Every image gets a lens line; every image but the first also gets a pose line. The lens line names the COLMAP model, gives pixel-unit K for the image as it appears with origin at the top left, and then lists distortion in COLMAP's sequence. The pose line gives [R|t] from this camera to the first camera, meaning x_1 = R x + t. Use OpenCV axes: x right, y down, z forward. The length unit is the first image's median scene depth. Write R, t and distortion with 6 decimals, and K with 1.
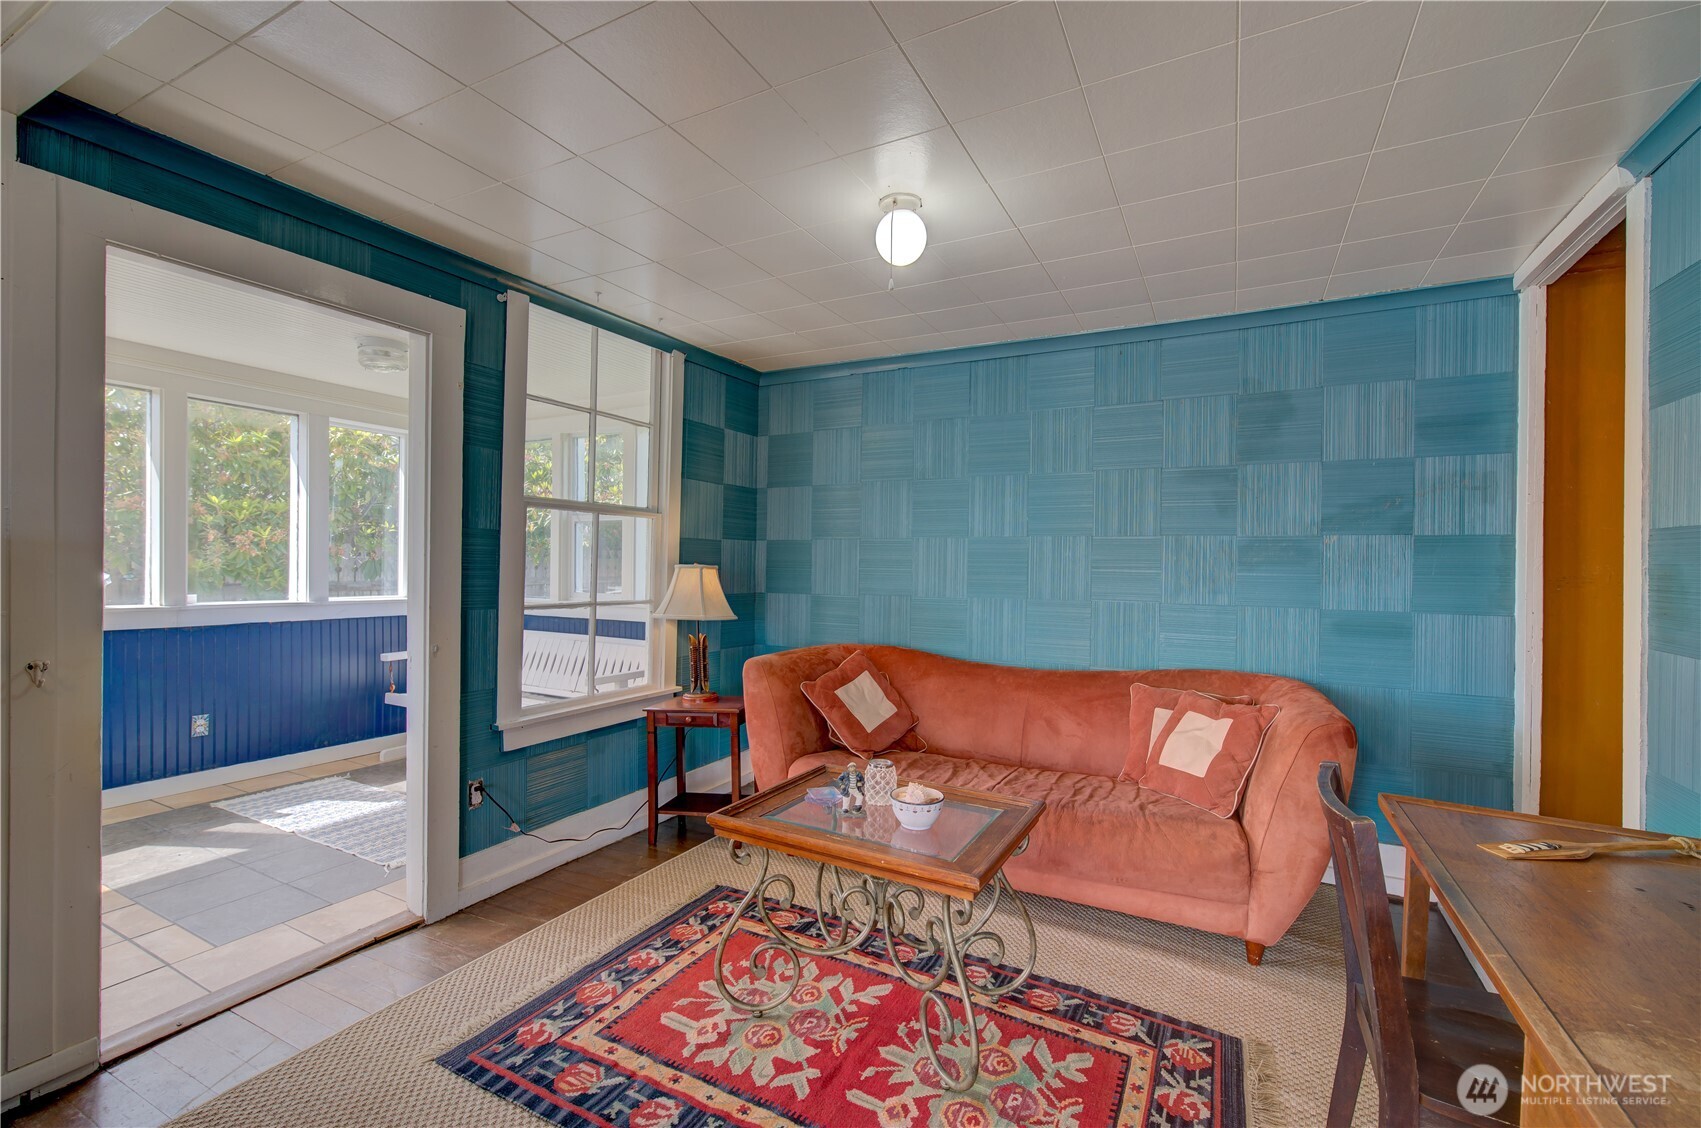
lens RADIAL K [[719.3, 0, 852.3], [0, 719.3, 568.5], [0, 0, 1]] dist [-0.002673, 0.000005]
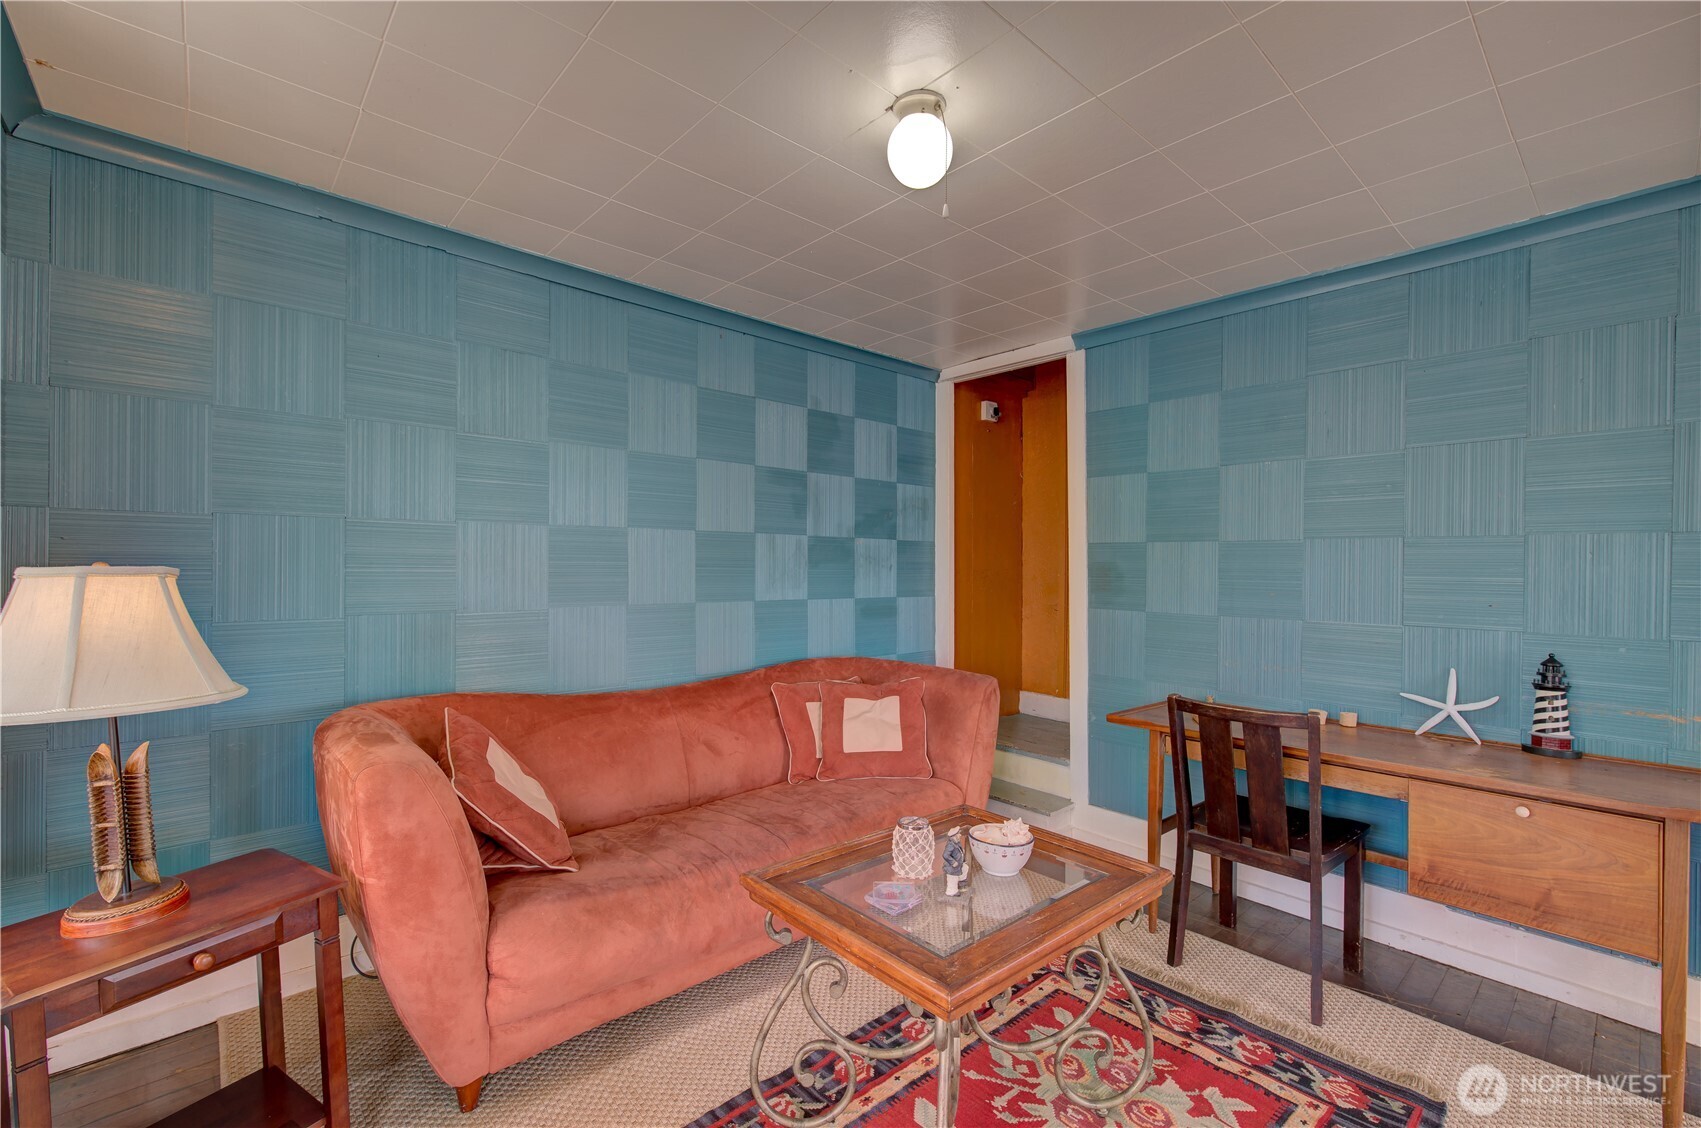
lens RADIAL K [[735.5, 0, 867.6], [0, 735.5, 565.6], [0, 0, 1]] dist [0.010944, 0.000004]
pose [[0.316391, -0.004410, 0.948618, -0.549328], [-0.000249, 0.999989, 0.004732, -0.004836], [-0.948629, -0.001733, 0.316387, 0.603454]]
